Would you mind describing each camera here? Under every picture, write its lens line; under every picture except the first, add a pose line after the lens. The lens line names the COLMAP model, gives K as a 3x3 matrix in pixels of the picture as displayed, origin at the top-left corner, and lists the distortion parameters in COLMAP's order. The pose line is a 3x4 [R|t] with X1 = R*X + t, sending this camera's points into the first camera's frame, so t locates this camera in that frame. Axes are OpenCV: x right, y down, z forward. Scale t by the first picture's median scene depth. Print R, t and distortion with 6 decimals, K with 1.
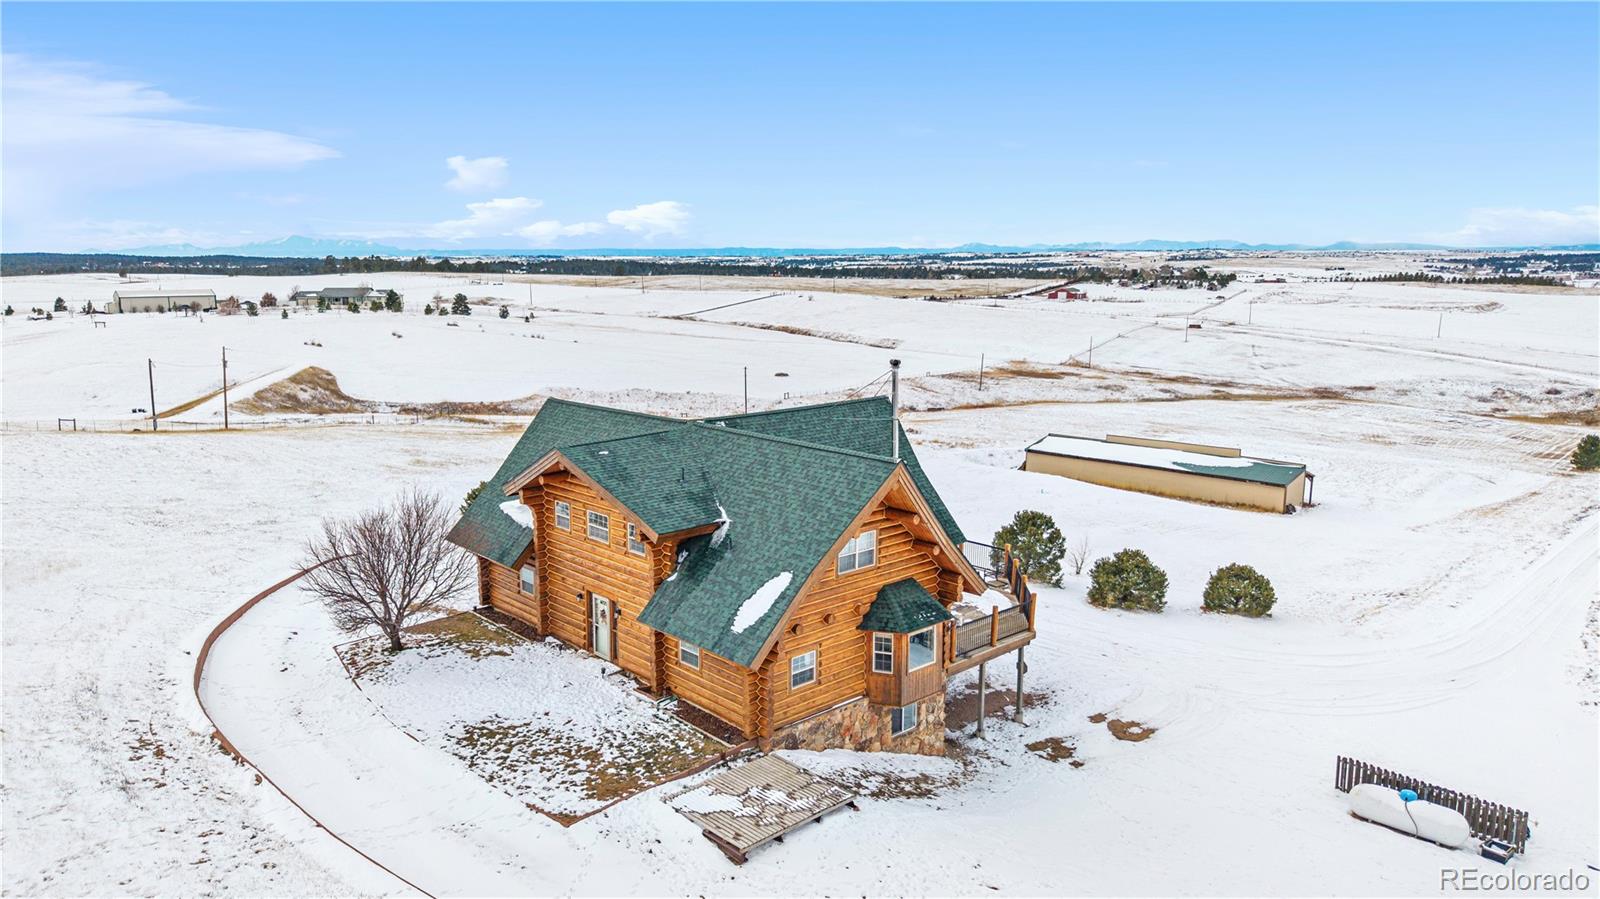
lens RADIAL K [[1033.0, 0, 800.0], [0, 1033.0, 449.5], [0, 0, 1]] dist [0.054429, -0.002006]
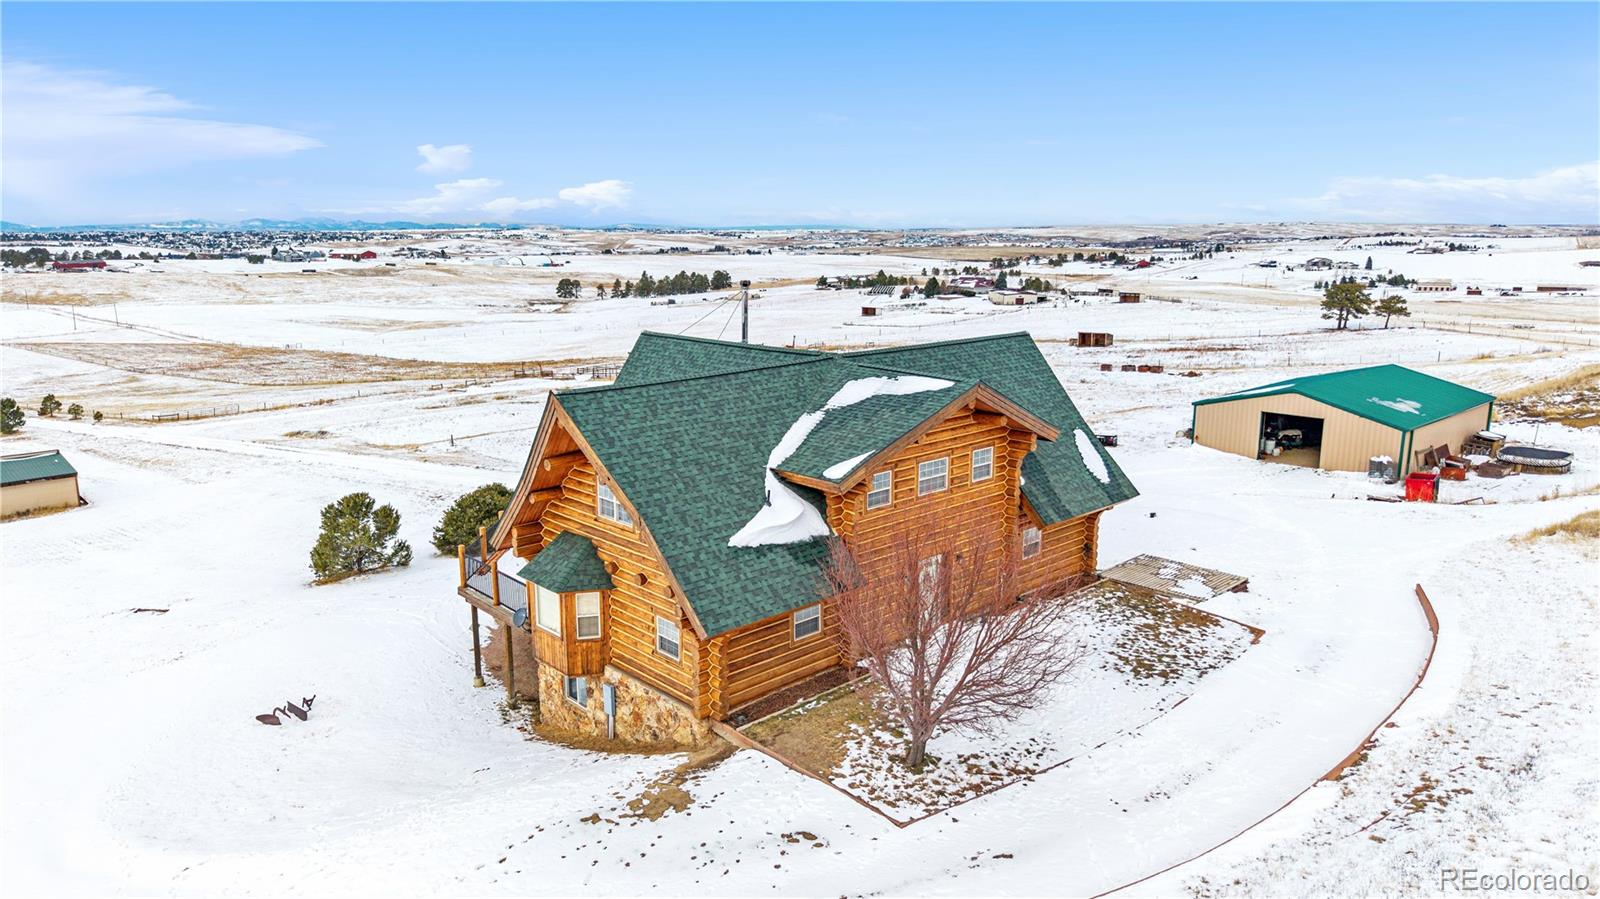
lens RADIAL K [[1033.0, 0, 800.0], [0, 1033.0, 449.5], [0, 0, 1]] dist [0.054429, -0.002006]
pose [[-0.010964, -0.196988, 0.980345, -0.799627], [0.157720, 0.967790, 0.196229, -0.099207], [-0.987423, 0.156771, 0.020458, 0.860531]]
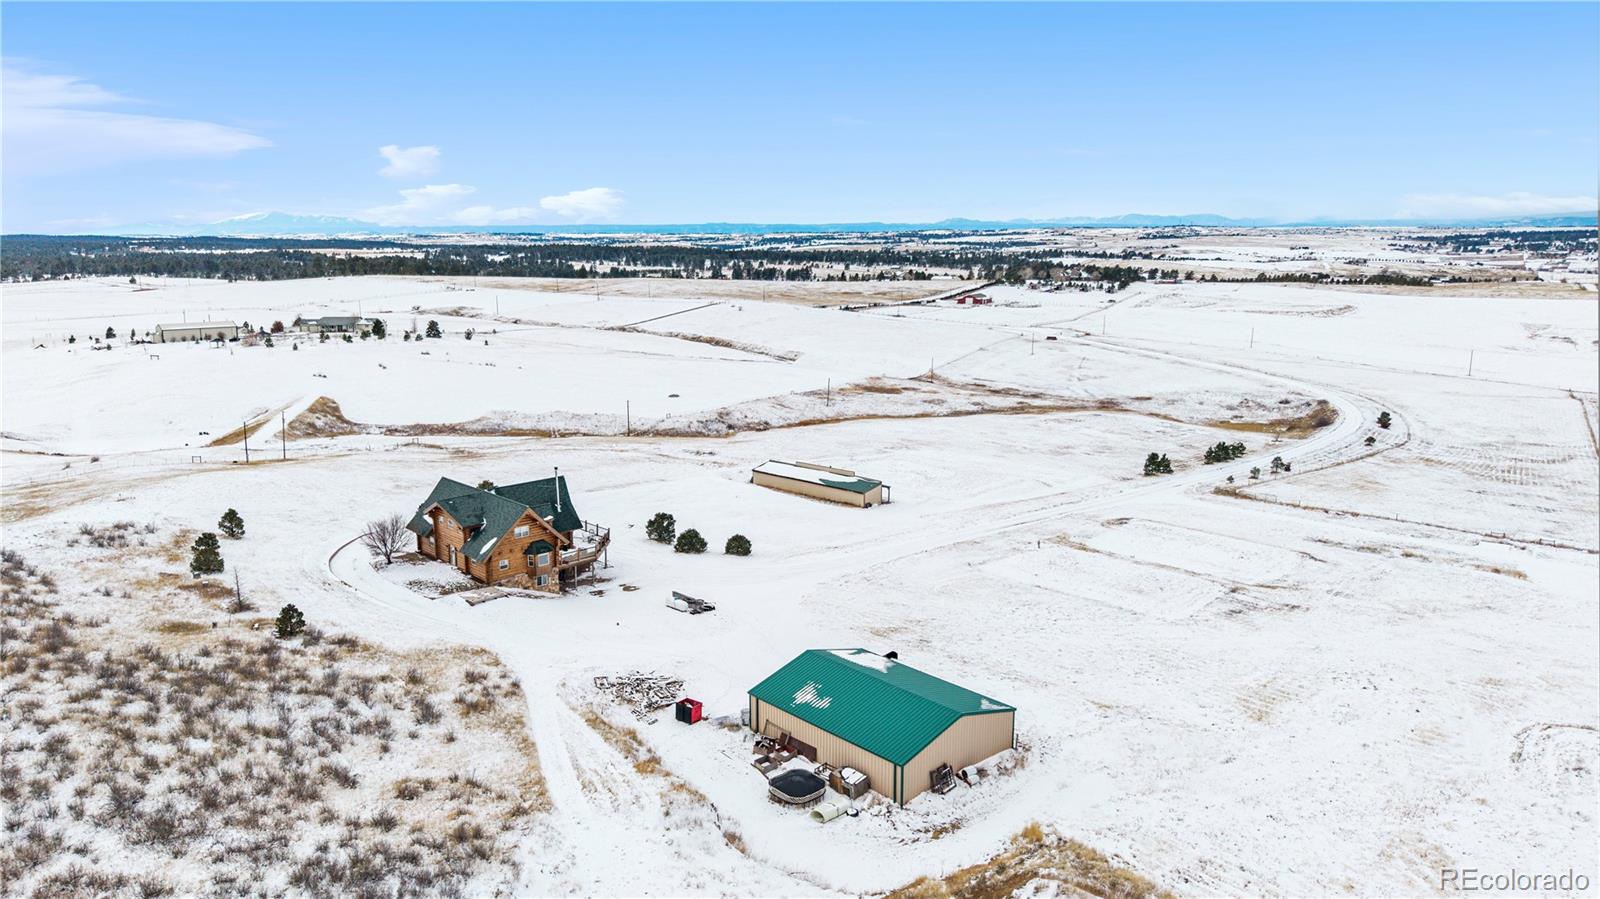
lens RADIAL K [[1107.3, 0, 800.0], [0, 1107.3, 449.5], [0, 0, 1]] dist [0.070376, -0.001953]
pose [[0.999938, -0.004325, -0.010291, 0.734918], [0.004611, 0.999598, 0.027986, -0.198587], [0.010166, -0.028031, 0.999555, -1.945393]]
